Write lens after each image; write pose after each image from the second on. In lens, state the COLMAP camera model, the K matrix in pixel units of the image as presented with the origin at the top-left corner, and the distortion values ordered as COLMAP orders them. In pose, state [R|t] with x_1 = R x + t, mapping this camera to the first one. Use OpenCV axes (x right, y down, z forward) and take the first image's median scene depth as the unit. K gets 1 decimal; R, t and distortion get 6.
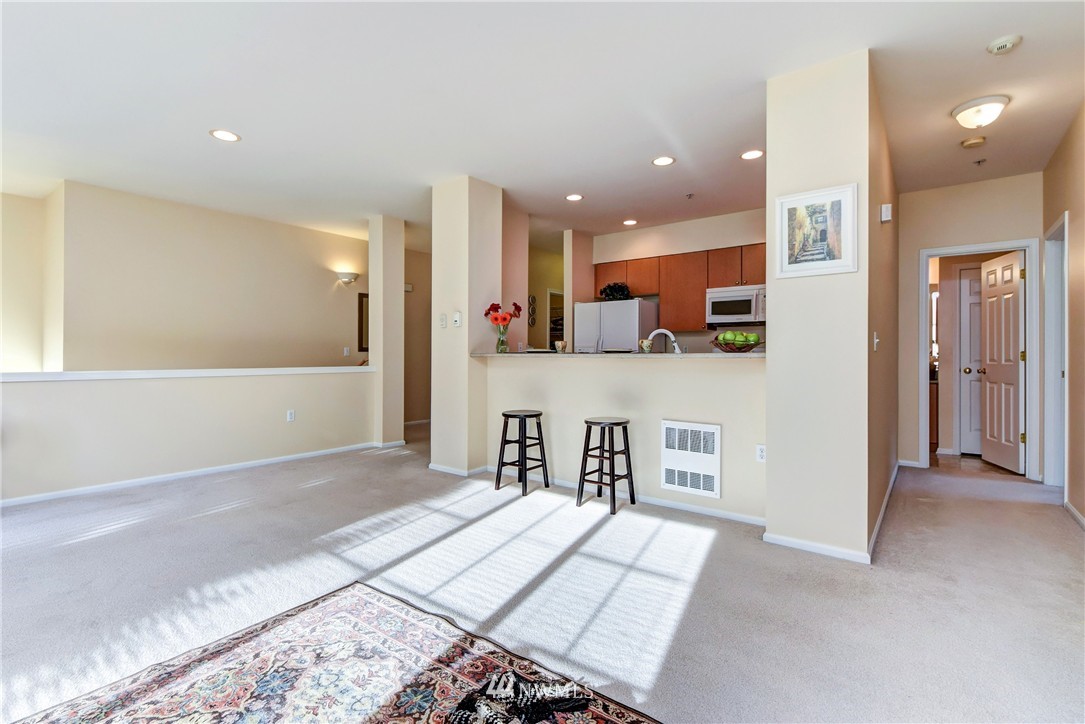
lens RADIAL K [[502.0, 0, 544.3], [0, 502.0, 354.7], [0, 0, 1]] dist [0.001650, -0.000211]
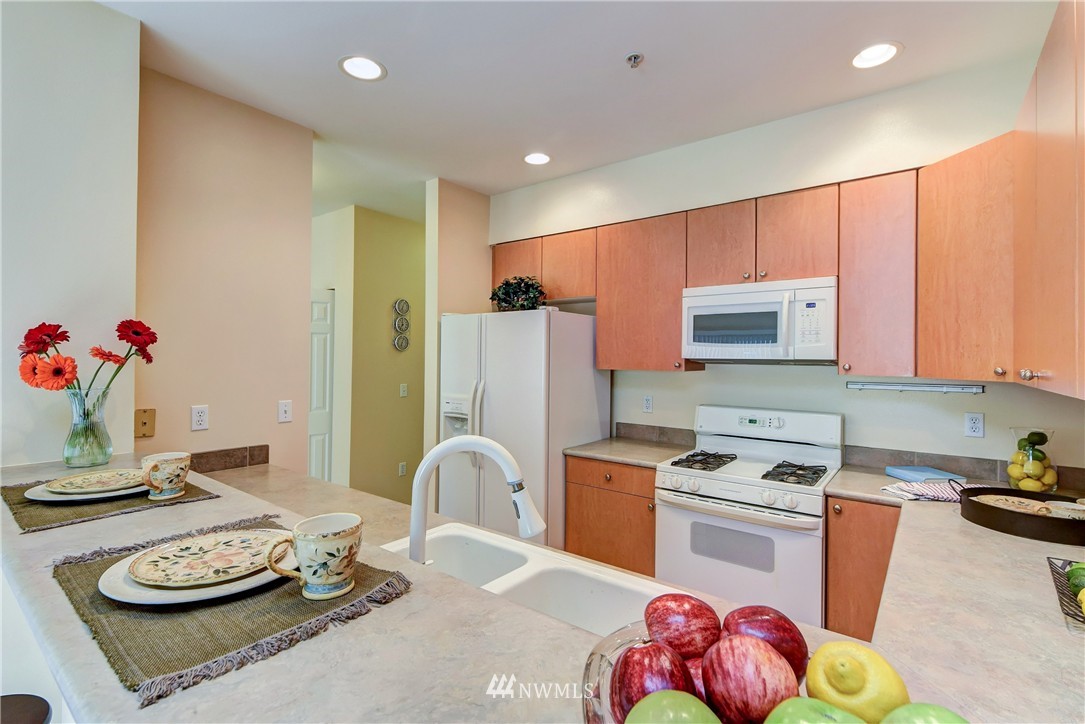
lens RADIAL K [[502.0, 0, 544.3], [0, 502.0, 354.7], [0, 0, 1]] dist [0.001650, -0.000211]
pose [[0.999981, 0.005011, -0.003467, 0.176982], [-0.005031, 0.999971, -0.005704, -0.058767], [0.003438, 0.005722, 0.999978, 0.476878]]
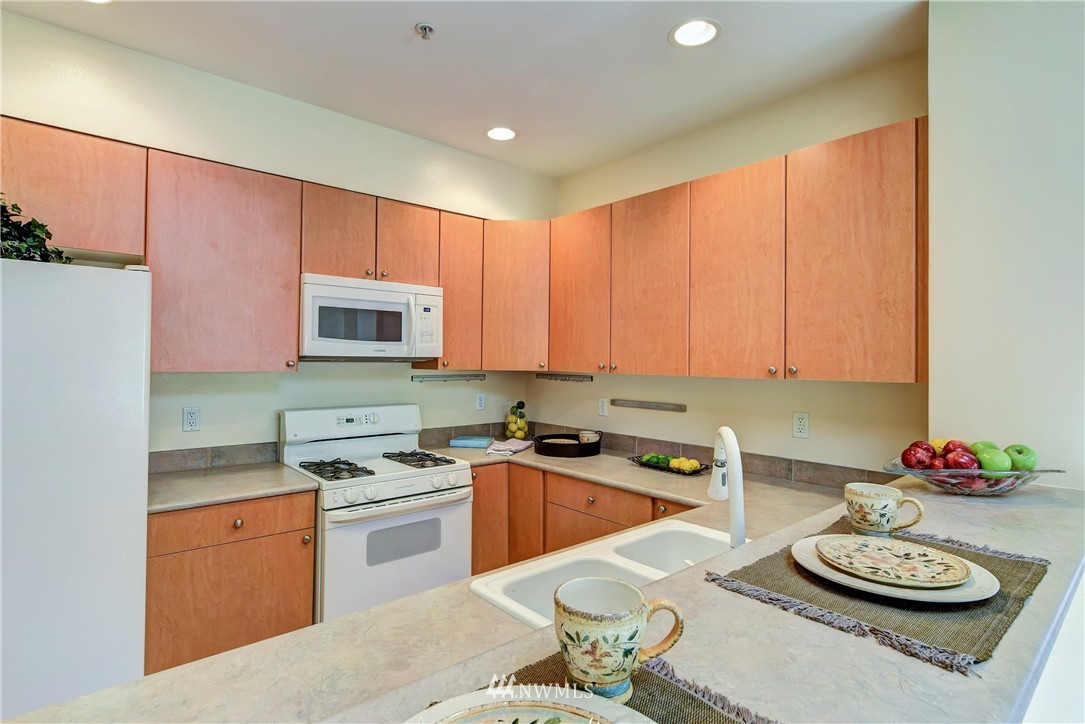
lens RADIAL K [[543.7, 0, 544.7], [0, 543.7, 351.9], [0, 0, 1]] dist [0.003911, 0.000280]
pose [[0.195195, 0.009379, 0.980720, -0.070907], [-0.009511, 0.999925, -0.007669, -0.060199], [-0.980718, -0.007831, 0.195269, 0.670263]]
